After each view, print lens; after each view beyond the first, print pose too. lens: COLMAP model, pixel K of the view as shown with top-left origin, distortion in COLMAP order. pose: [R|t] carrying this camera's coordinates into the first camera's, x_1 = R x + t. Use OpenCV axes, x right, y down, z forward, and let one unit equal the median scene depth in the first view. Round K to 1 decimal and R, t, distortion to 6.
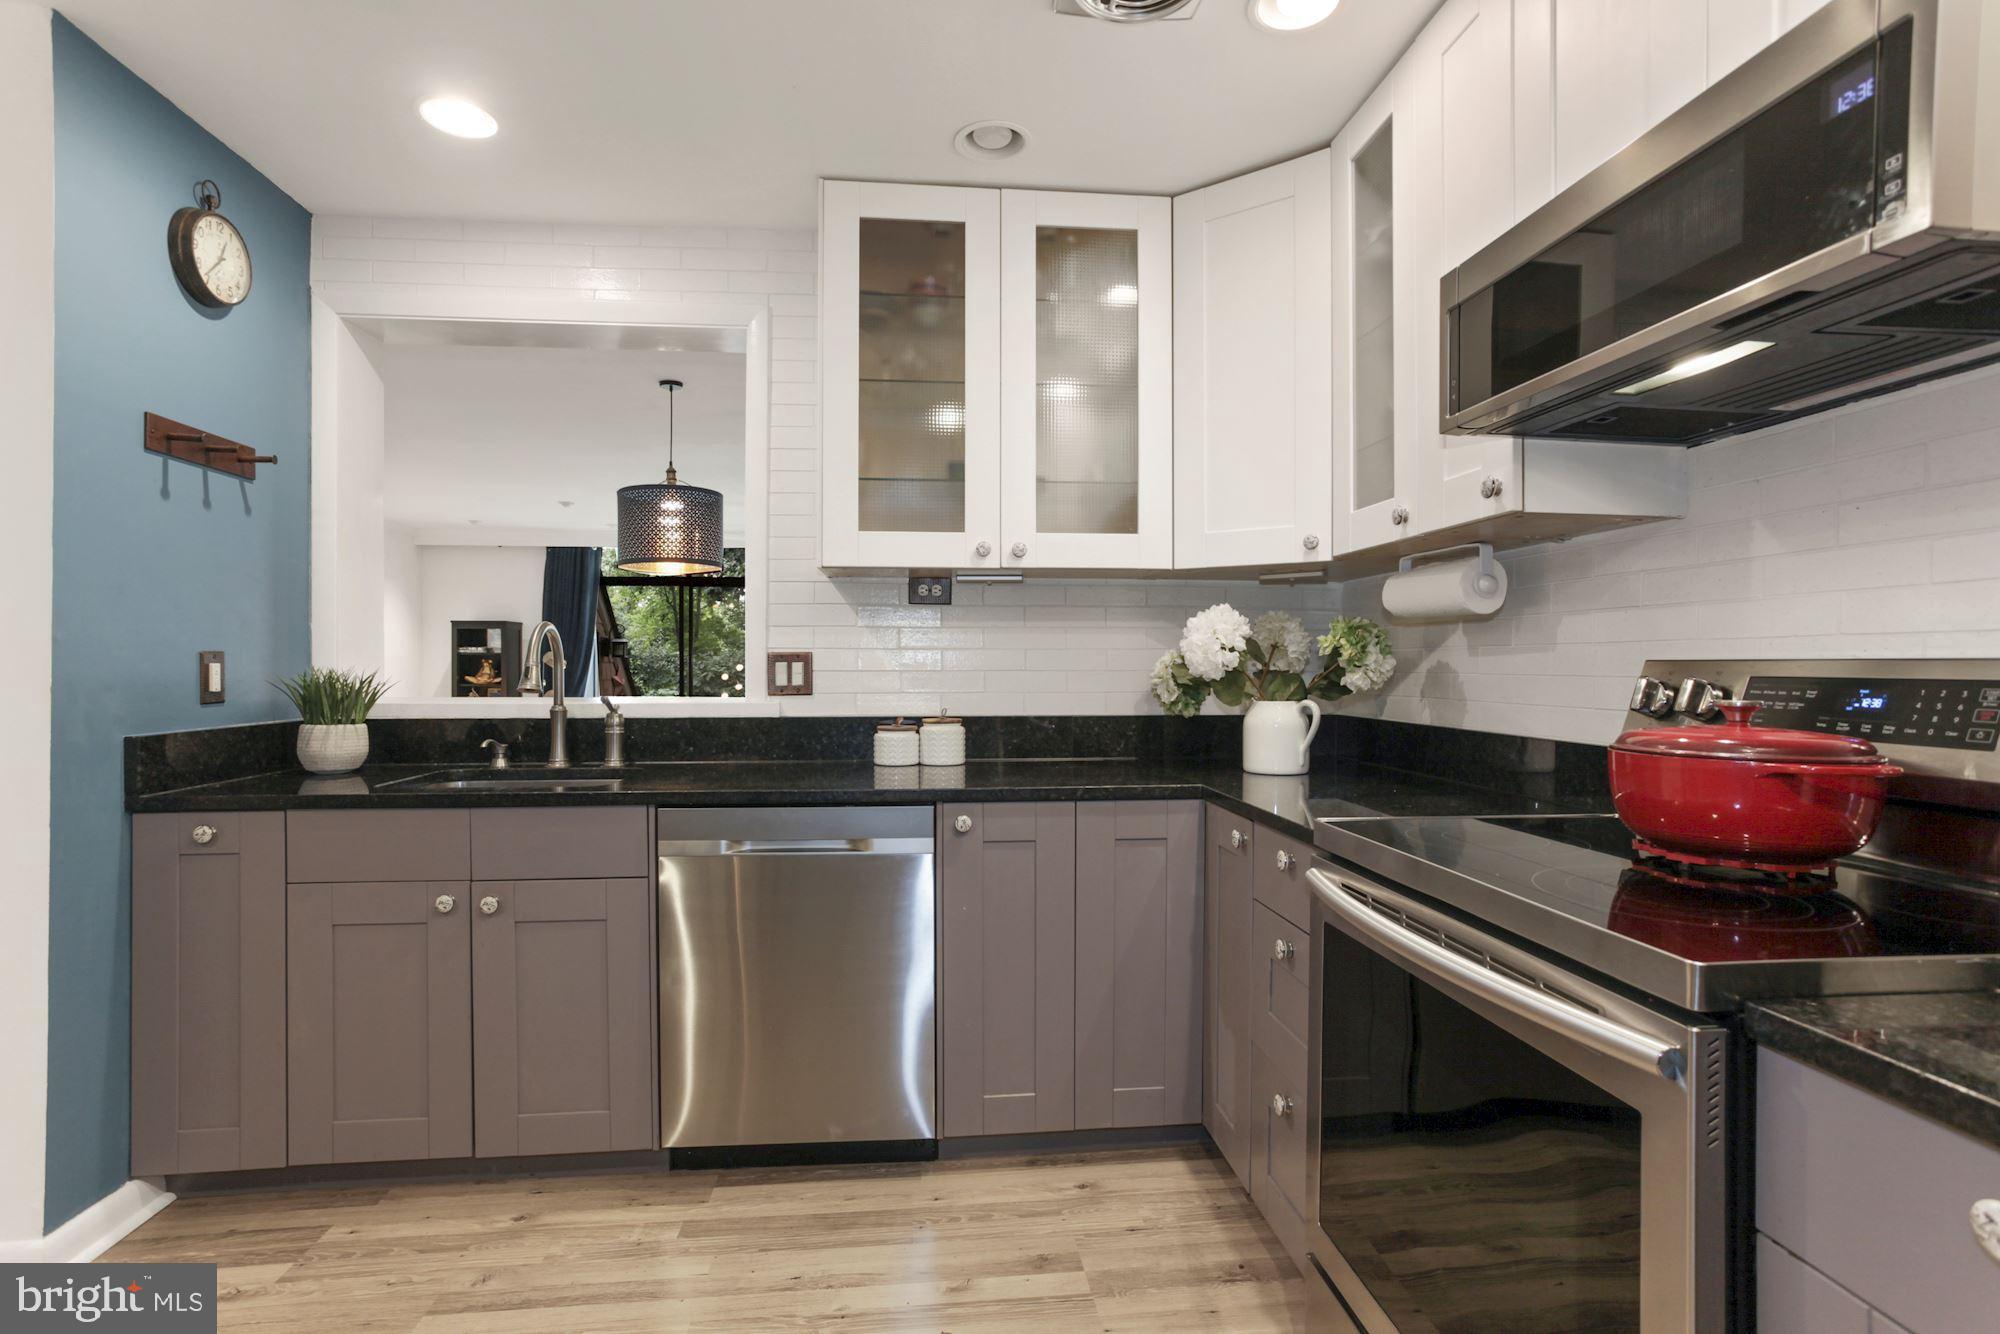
lens RADIAL K [[963.4, 0, 1002.3], [0, 963.4, 662.0], [0, 0, 1]] dist [-0.050484, 0.029763]
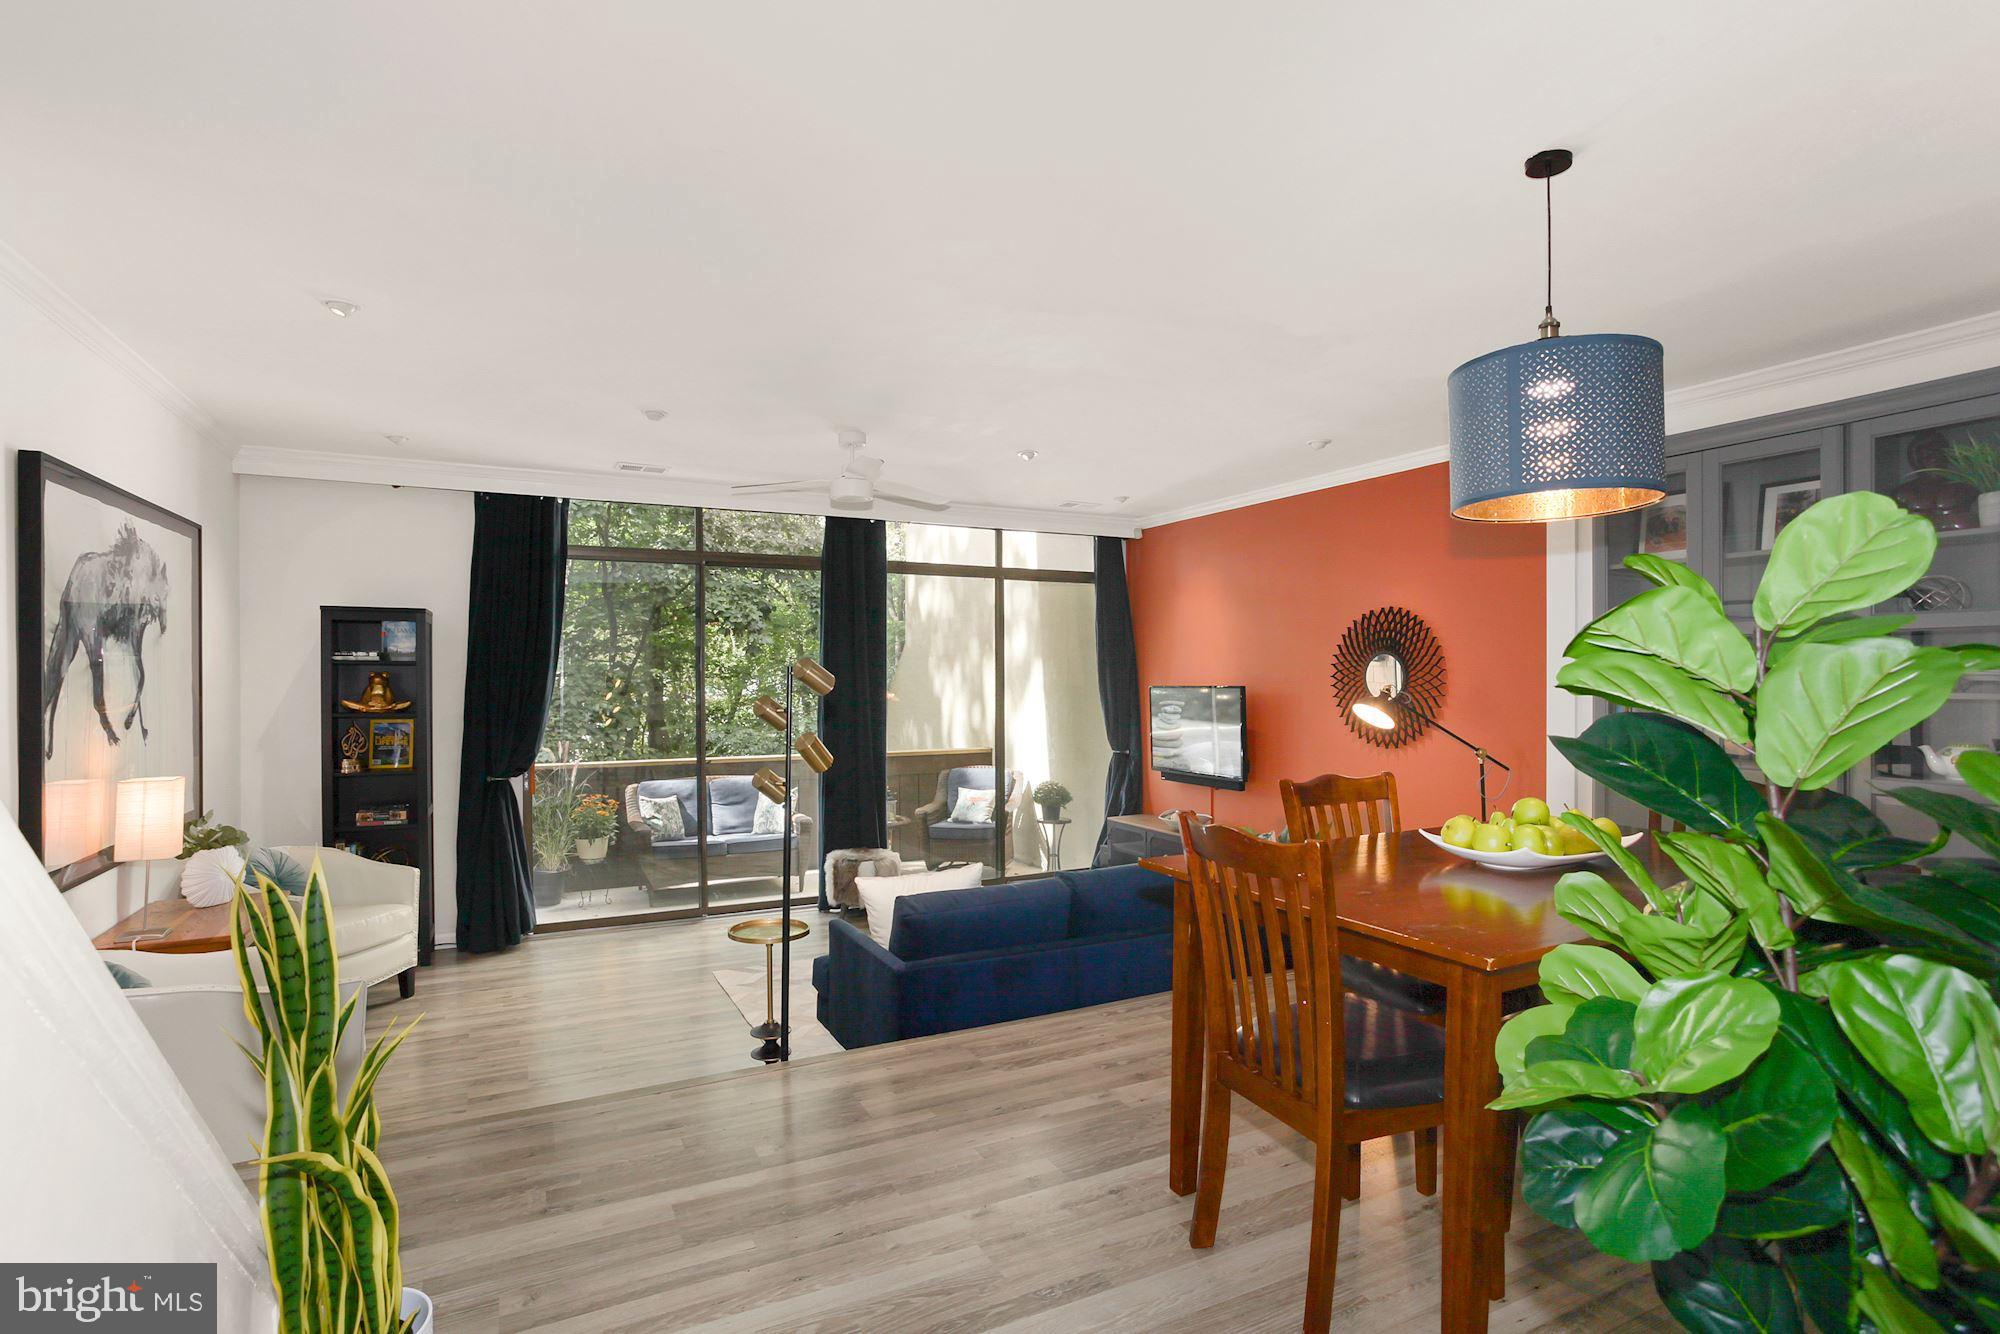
lens RADIAL K [[968.3, 0, 963.1], [0, 968.3, 683.4], [0, 0, 1]] dist [0.044978, 0.000204]
pose [[0.939630, -0.002412, 0.342183, -1.452778], [-0.001557, 0.999935, 0.011325, -0.010128], [-0.342188, -0.011174, 0.939565, 1.026457]]
